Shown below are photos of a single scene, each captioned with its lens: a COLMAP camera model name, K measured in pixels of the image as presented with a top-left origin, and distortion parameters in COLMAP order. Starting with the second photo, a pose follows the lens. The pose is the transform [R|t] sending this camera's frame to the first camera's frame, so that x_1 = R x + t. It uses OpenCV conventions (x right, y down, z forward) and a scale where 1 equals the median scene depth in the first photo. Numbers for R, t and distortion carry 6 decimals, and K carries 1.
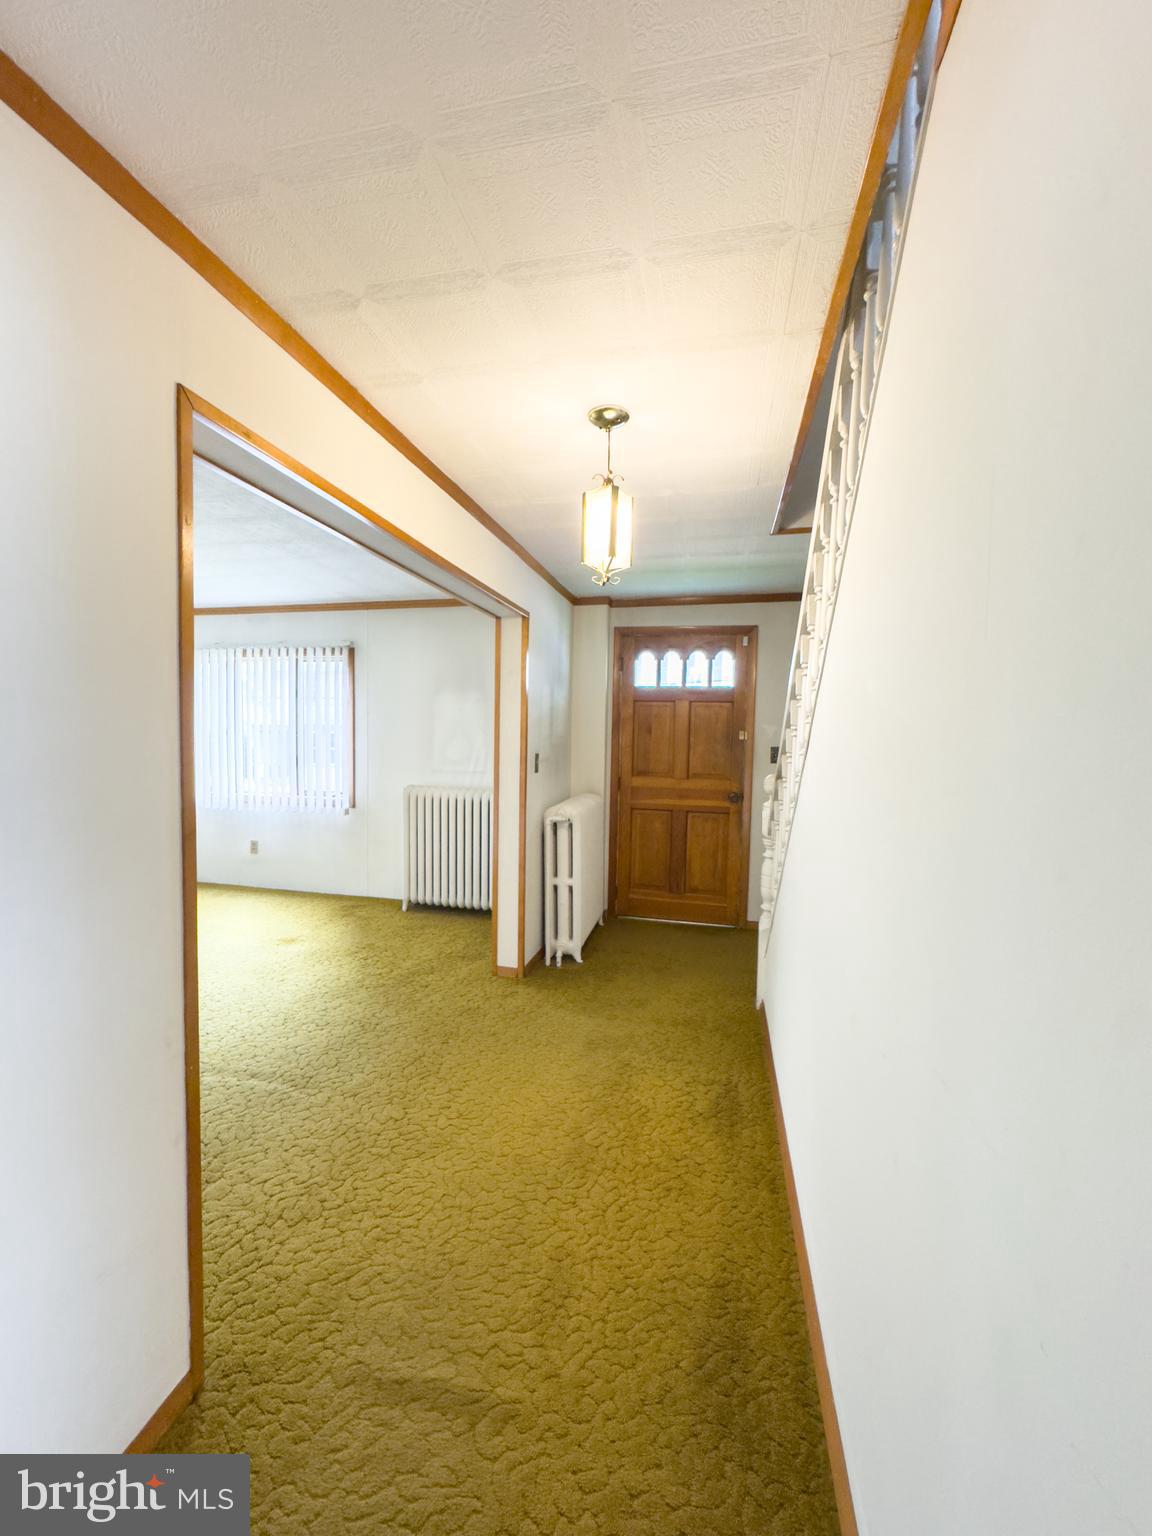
lens RADIAL K [[615.8, 0, 569.2], [0, 615.8, 769.6], [0, 0, 1]] dist [0.001323, -0.000068]
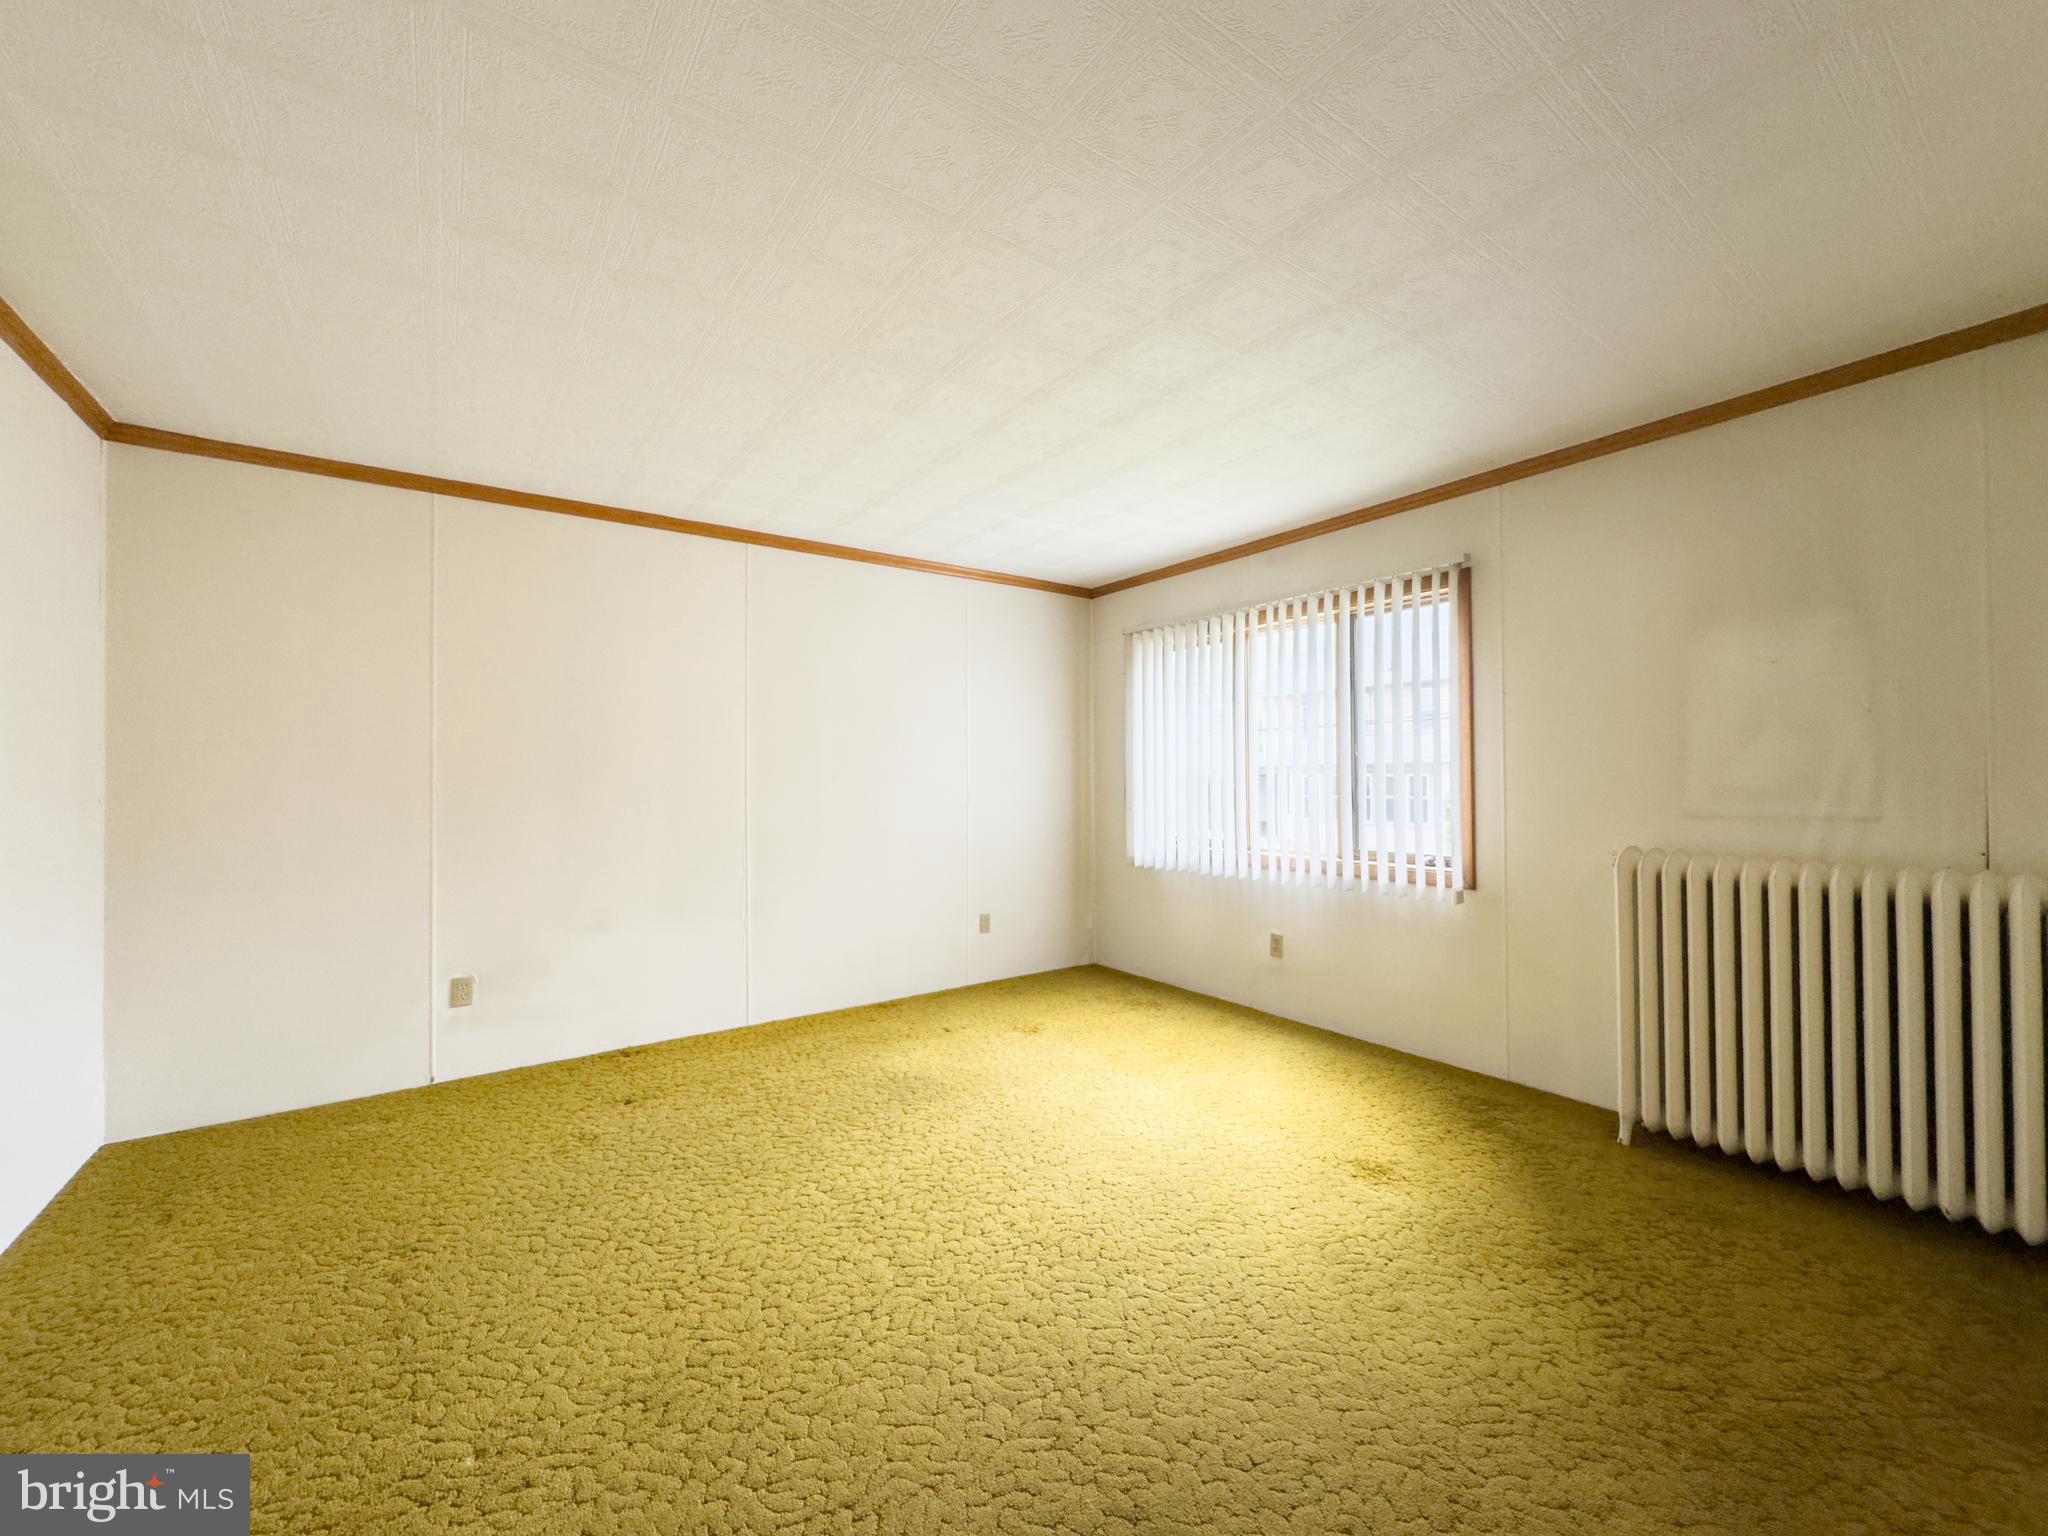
lens RADIAL K [[821.1, 0, 1025.6], [0, 821.1, 770.7], [0, 0, 1]] dist [0.001323, -0.000068]
pose [[0.754188, -0.027092, -0.656100, -0.197187], [-0.017196, 0.997991, -0.060976, 0.013969], [0.656434, 0.057270, 0.752207, 0.281358]]
